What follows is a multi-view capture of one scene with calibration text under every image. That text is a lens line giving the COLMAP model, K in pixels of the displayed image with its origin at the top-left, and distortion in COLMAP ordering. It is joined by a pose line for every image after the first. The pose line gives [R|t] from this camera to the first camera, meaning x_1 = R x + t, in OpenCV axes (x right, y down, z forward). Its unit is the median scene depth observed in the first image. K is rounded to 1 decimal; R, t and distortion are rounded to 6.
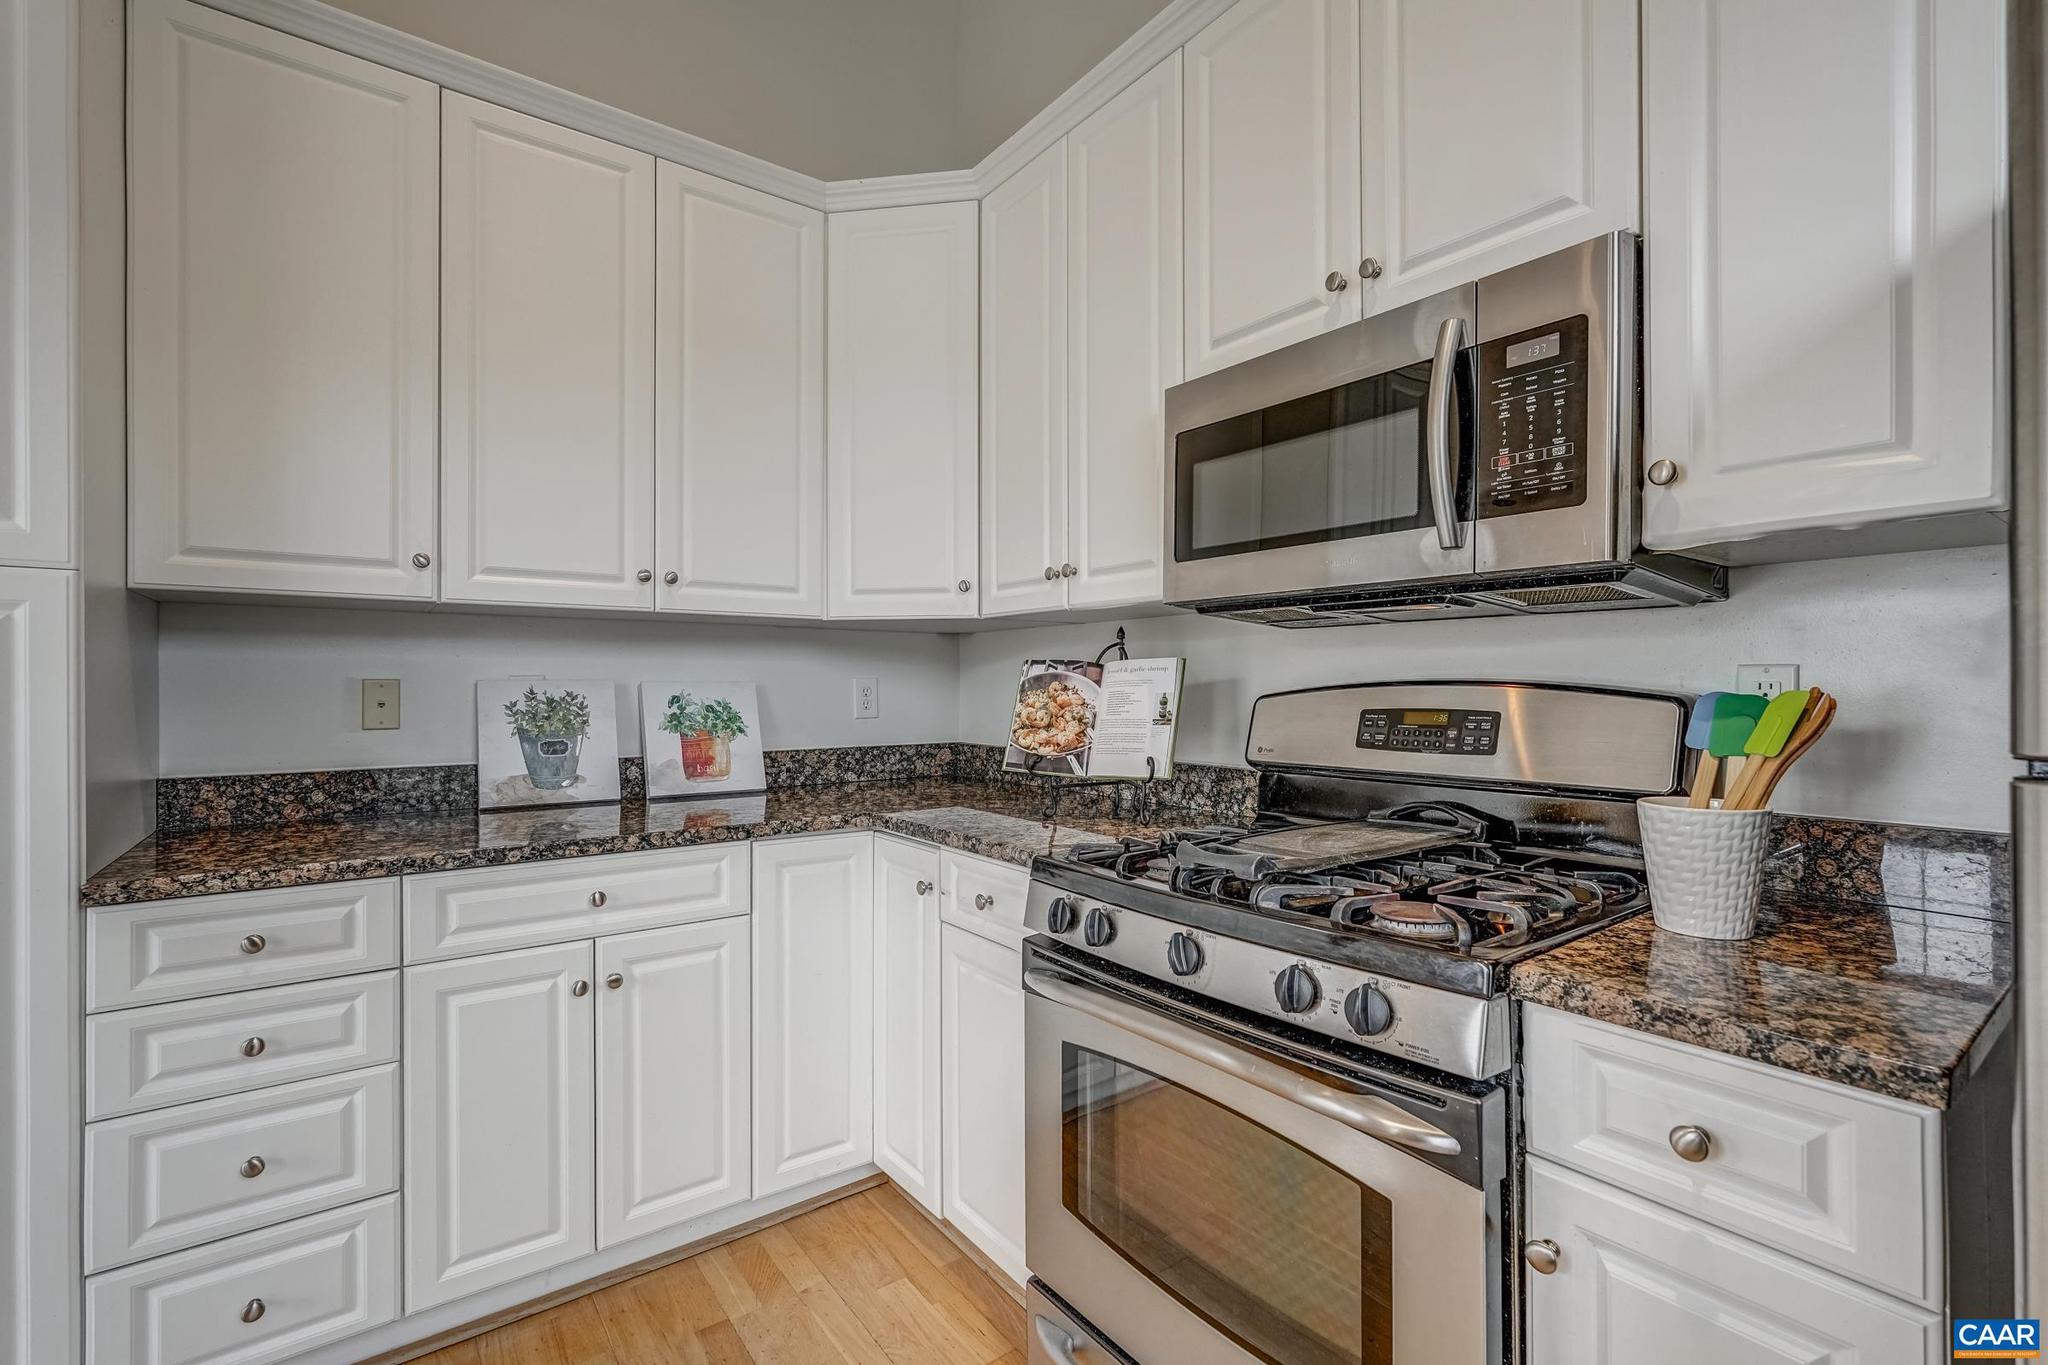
lens RADIAL K [[903.1, 0, 1031.3], [0, 903.1, 685.9], [0, 0, 1]] dist [-0.010053, 0.002686]
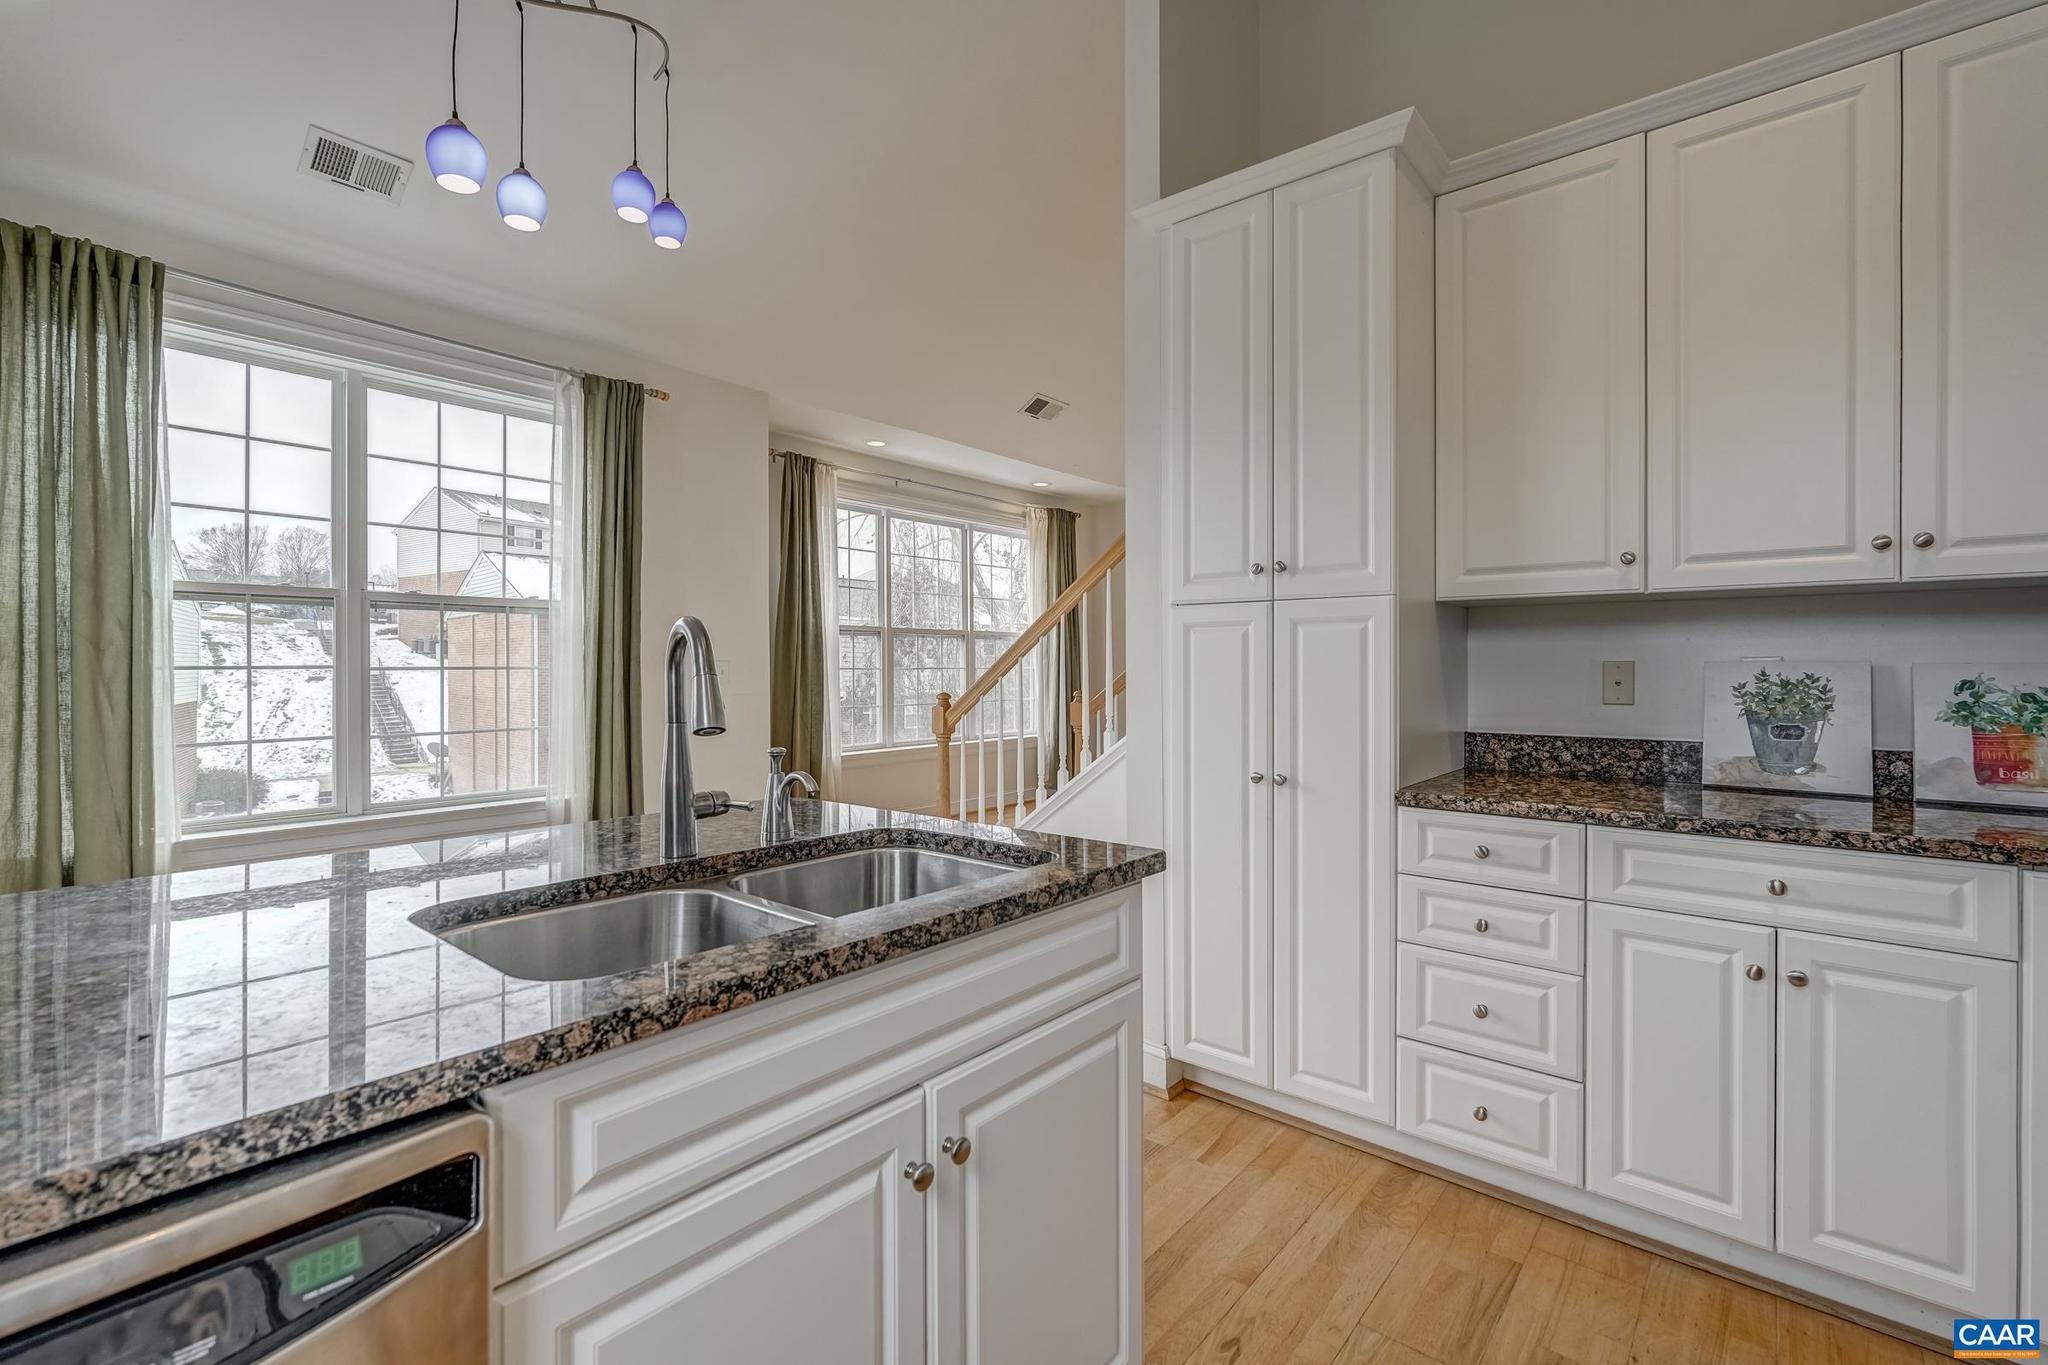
lens RADIAL K [[903.1, 0, 1018.6], [0, 903.1, 665.5], [0, 0, 1]] dist [-0.010053, 0.002686]
pose [[0.220272, 0.001621, -0.975437, 0.259082], [-0.000888, 0.999999, 0.001461, -0.003487], [0.975438, 0.000545, 0.220273, -0.010692]]
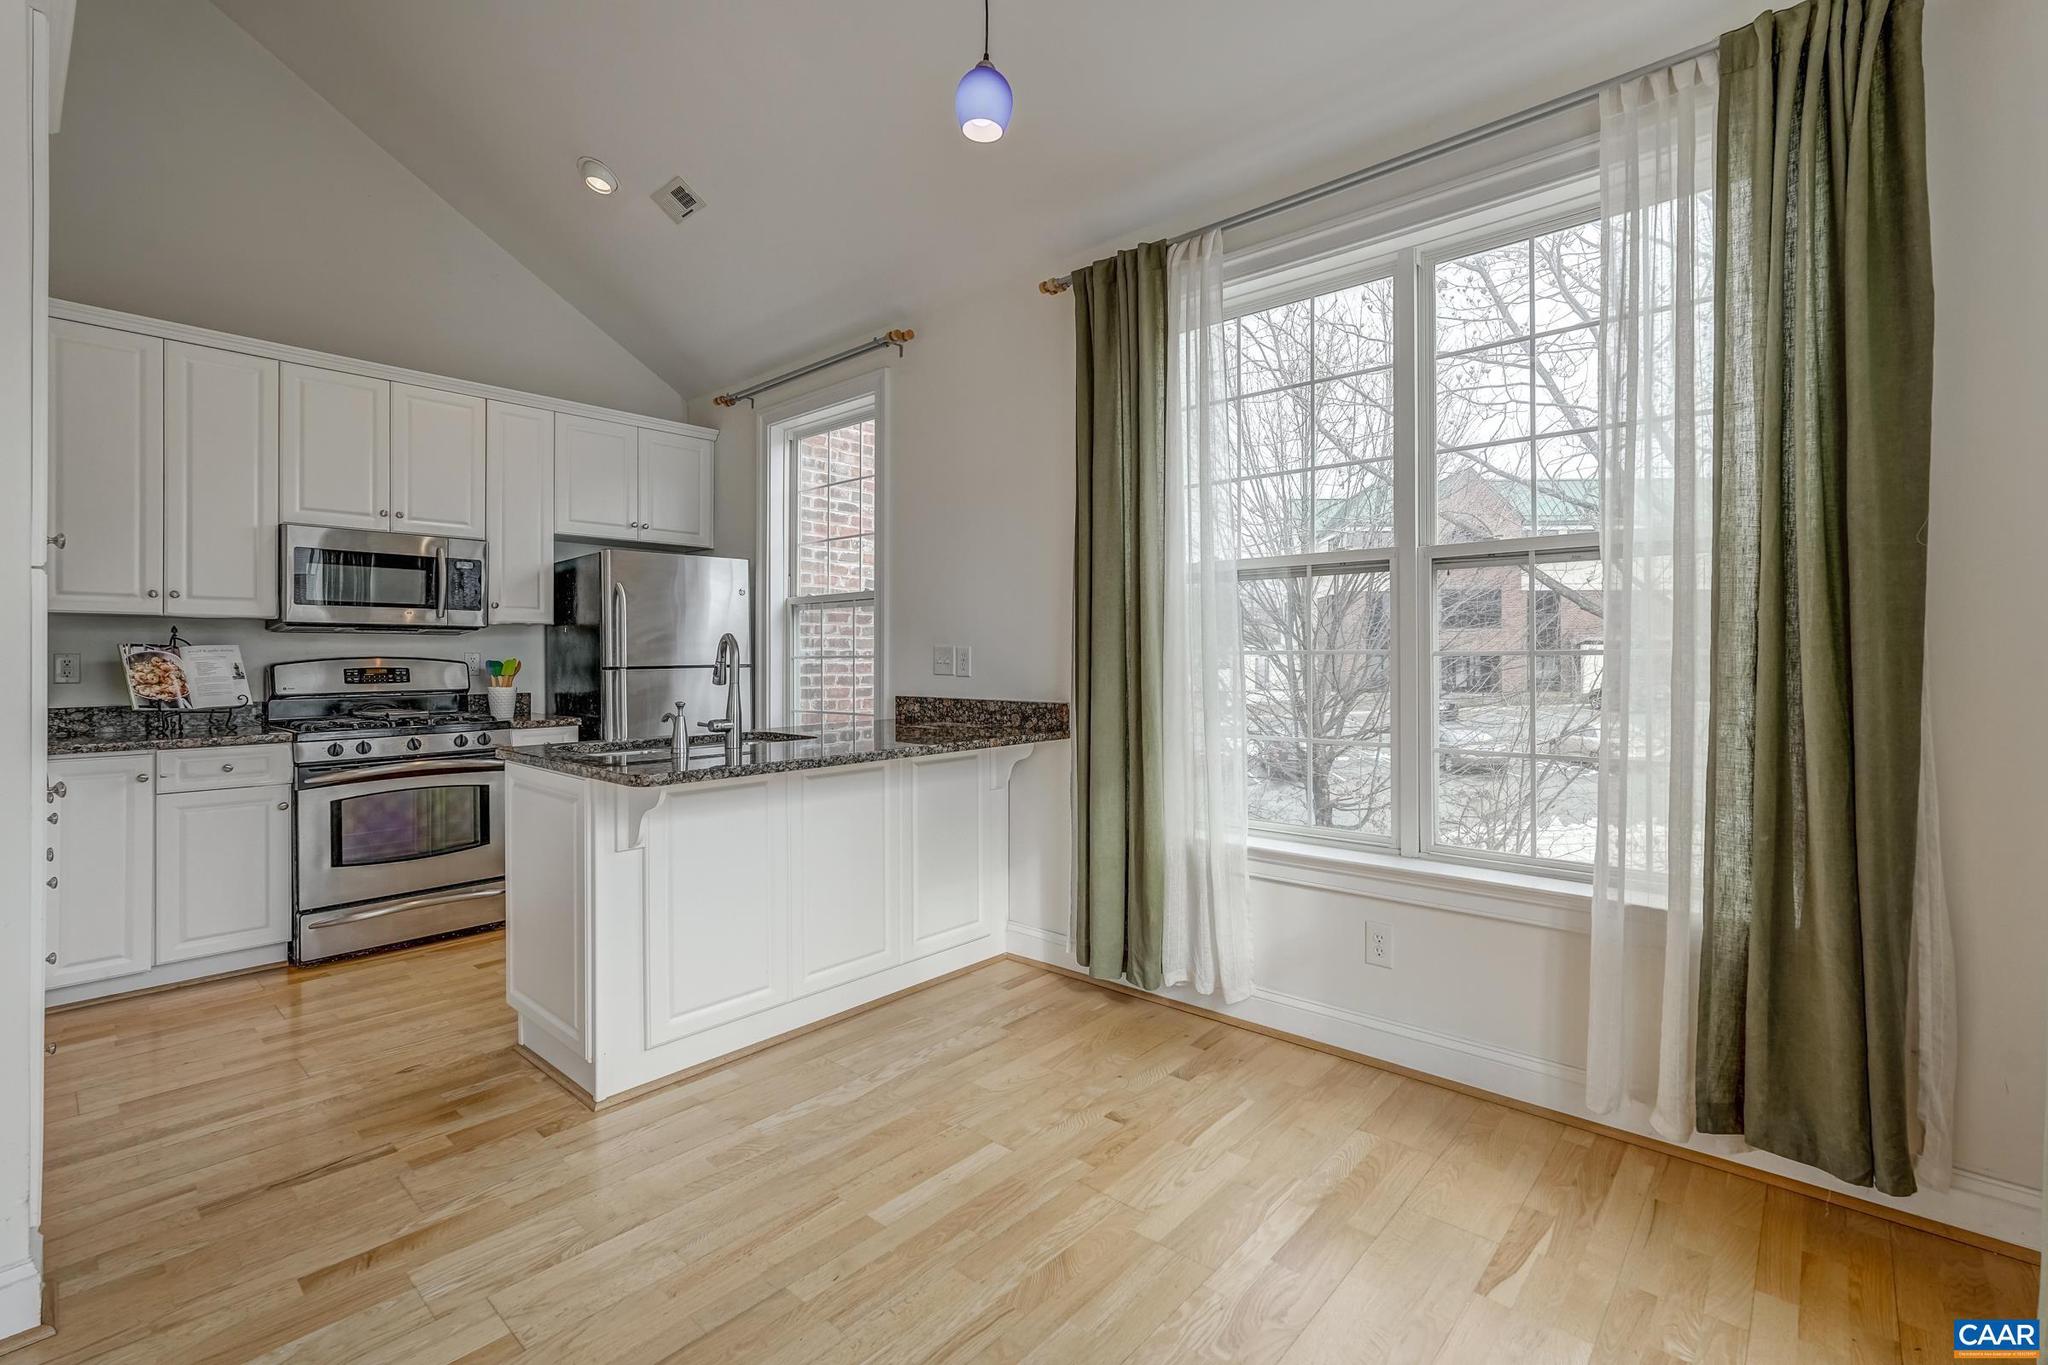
lens RADIAL K [[903.1, 0, 1028.4], [0, 903.1, 657.1], [0, 0, 1]] dist [-0.010053, 0.002686]
pose [[-0.199063, 0.001525, 0.979985, -2.115479], [0.001021, 0.999999, -0.001349, -0.000397], [-0.979986, 0.000732, -0.199065, -0.302050]]
